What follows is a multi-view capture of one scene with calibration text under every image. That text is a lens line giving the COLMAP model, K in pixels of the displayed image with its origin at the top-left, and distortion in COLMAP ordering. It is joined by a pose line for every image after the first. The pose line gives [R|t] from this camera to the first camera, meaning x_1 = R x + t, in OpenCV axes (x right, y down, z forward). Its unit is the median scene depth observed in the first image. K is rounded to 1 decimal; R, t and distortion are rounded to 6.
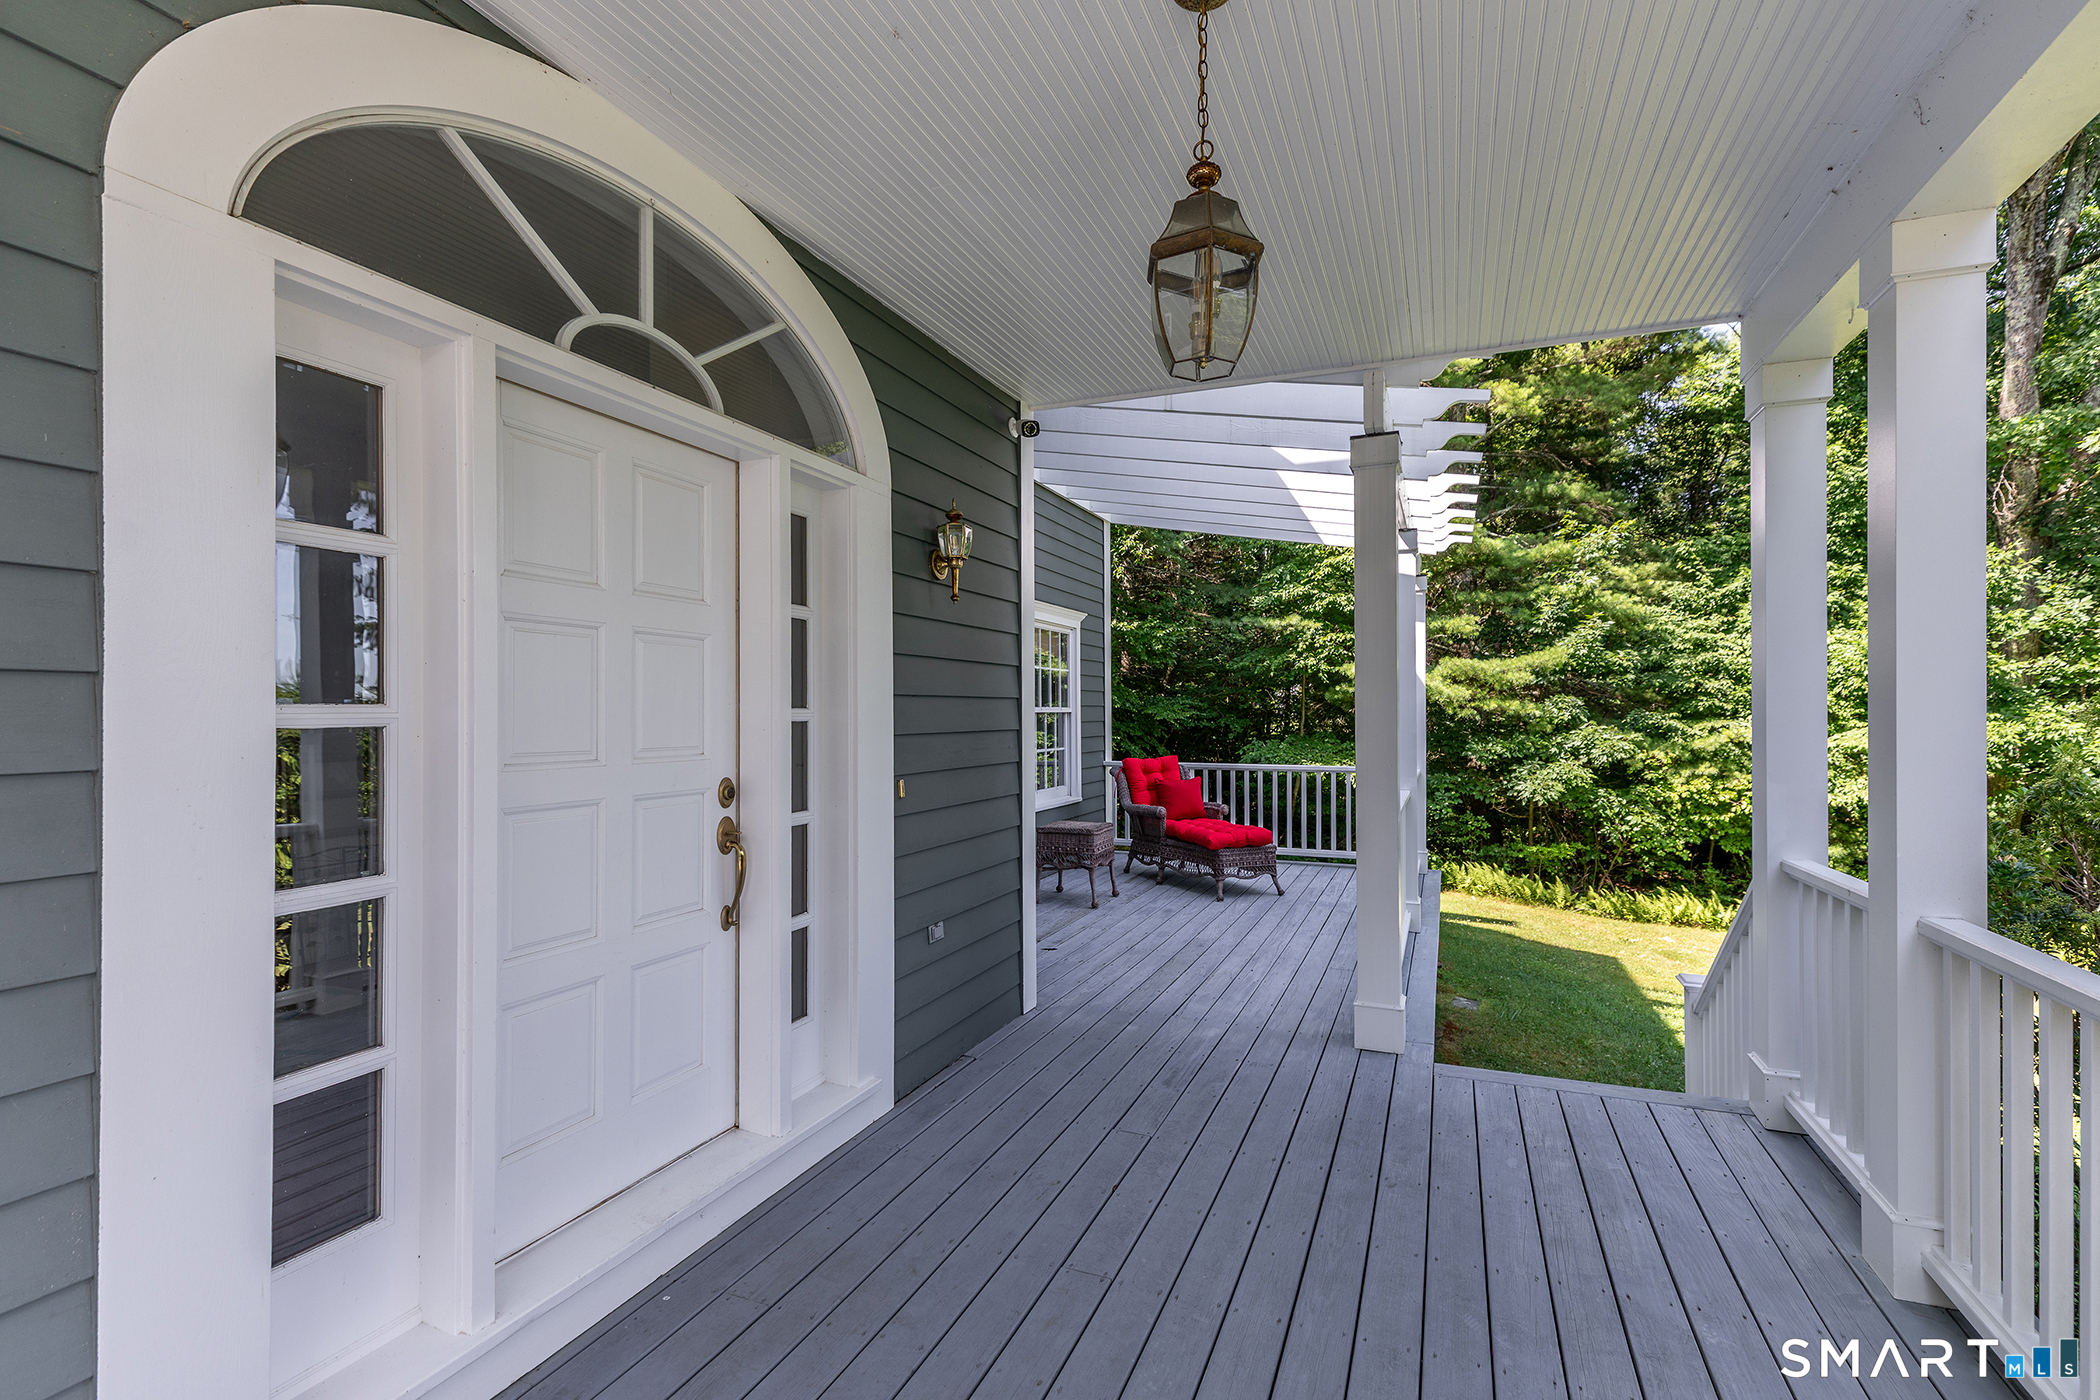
lens RADIAL K [[945.6, 0, 1054.5], [0, 945.6, 709.5], [0, 0, 1]] dist [-0.005393, -0.000544]
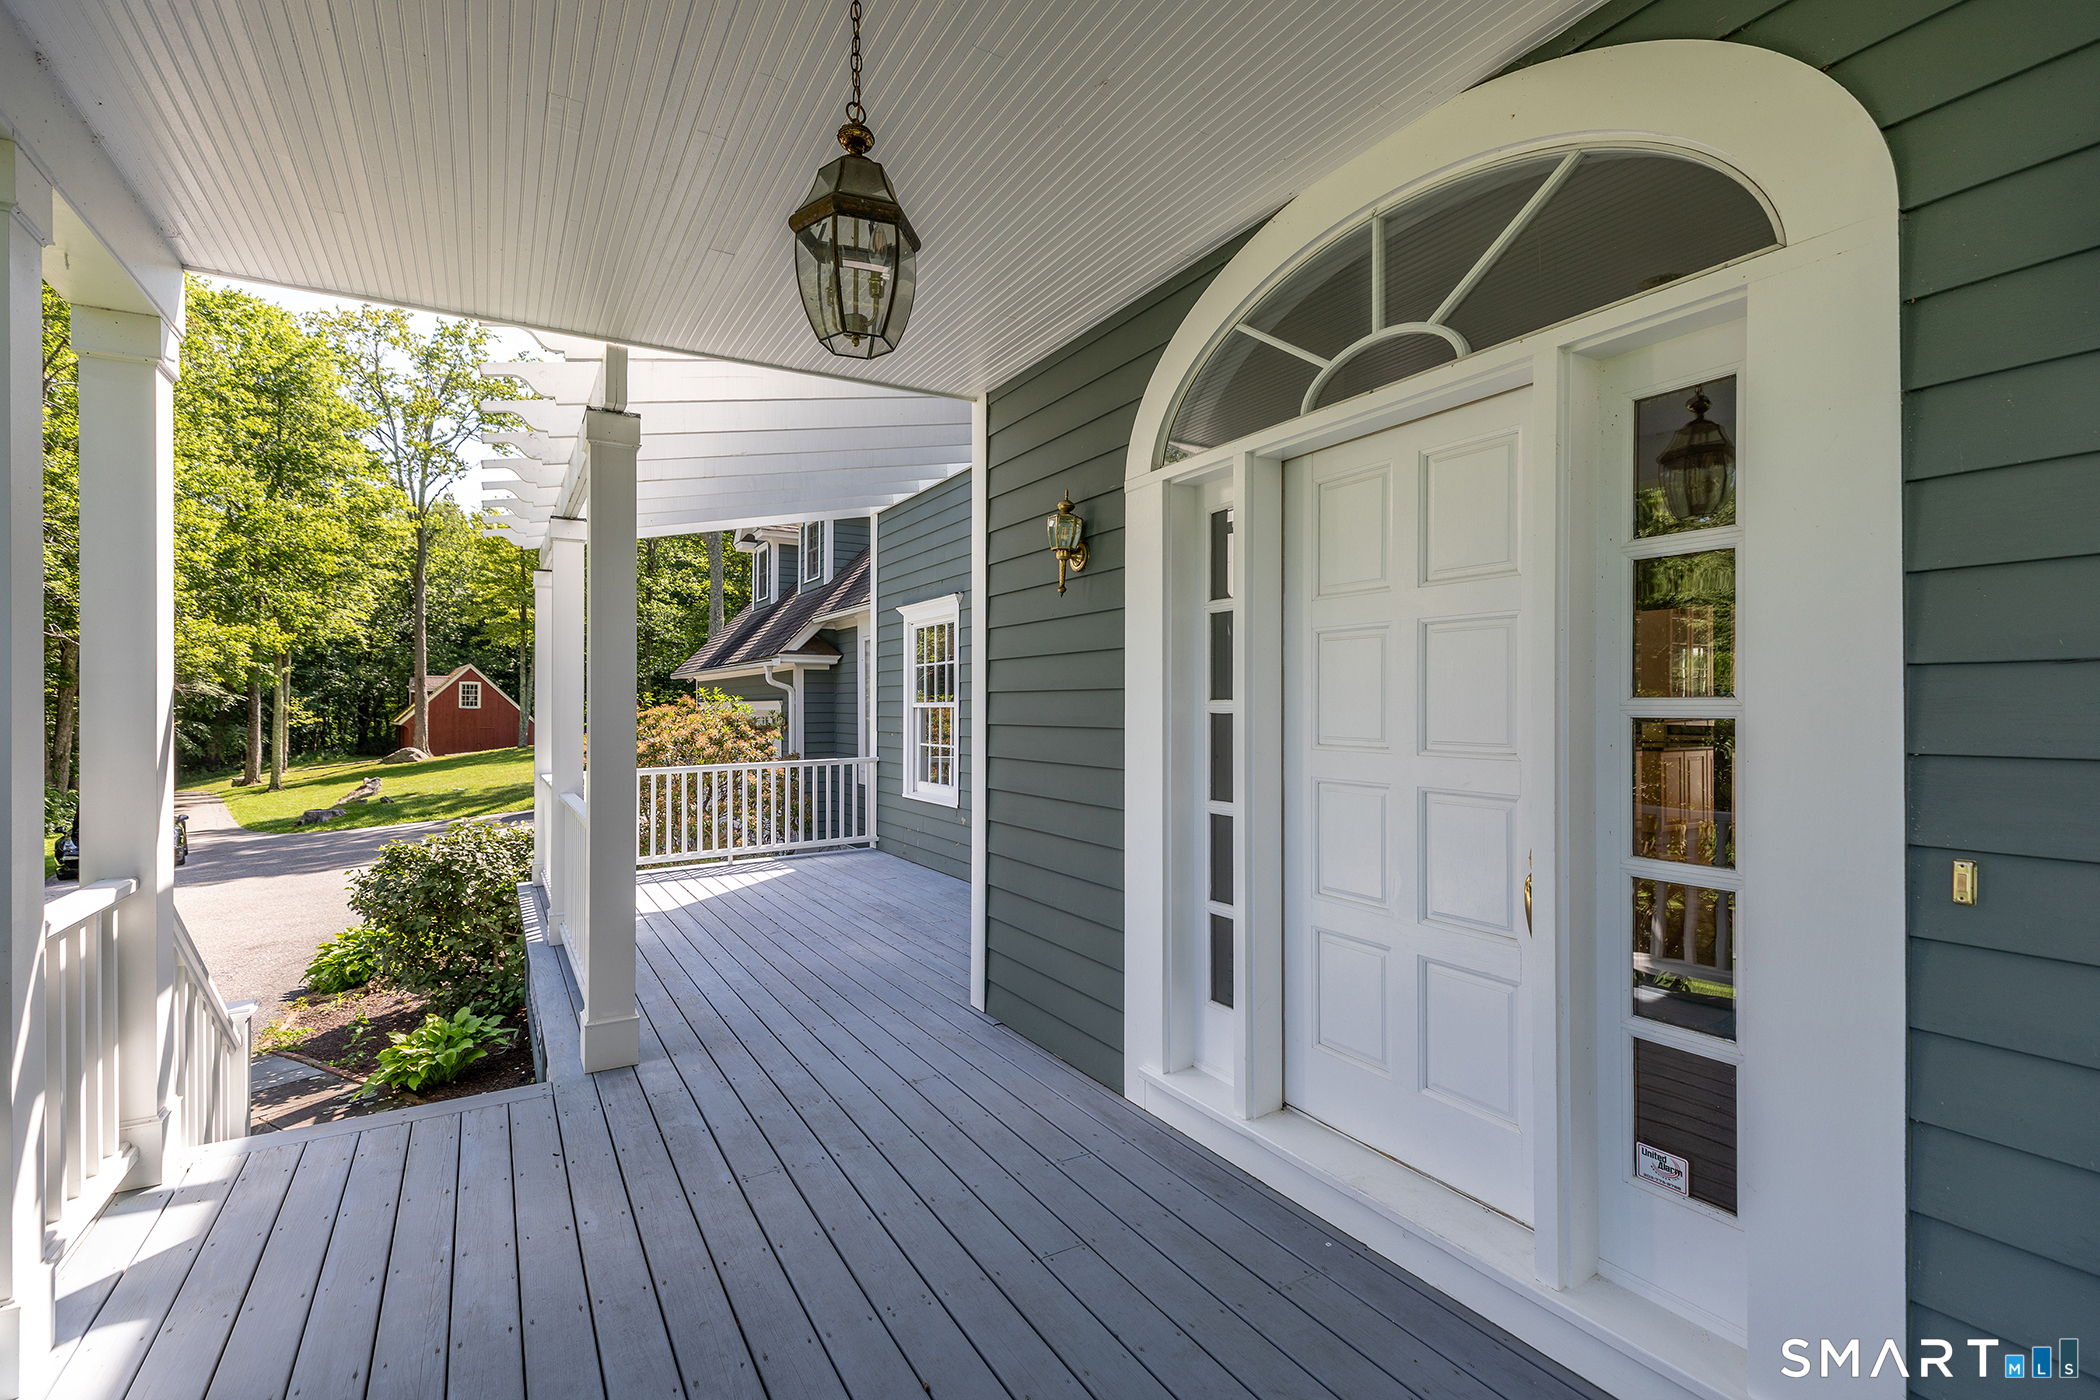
lens RADIAL K [[945.6, 0, 1055.6], [0, 945.6, 701.8], [0, 0, 1]] dist [-0.005393, -0.000544]
pose [[-0.589509, 0.002426, -0.807758, 0.739120], [0.006890, 0.999974, -0.002025, -0.000086], [0.807733, -0.006759, -0.589510, 1.582170]]
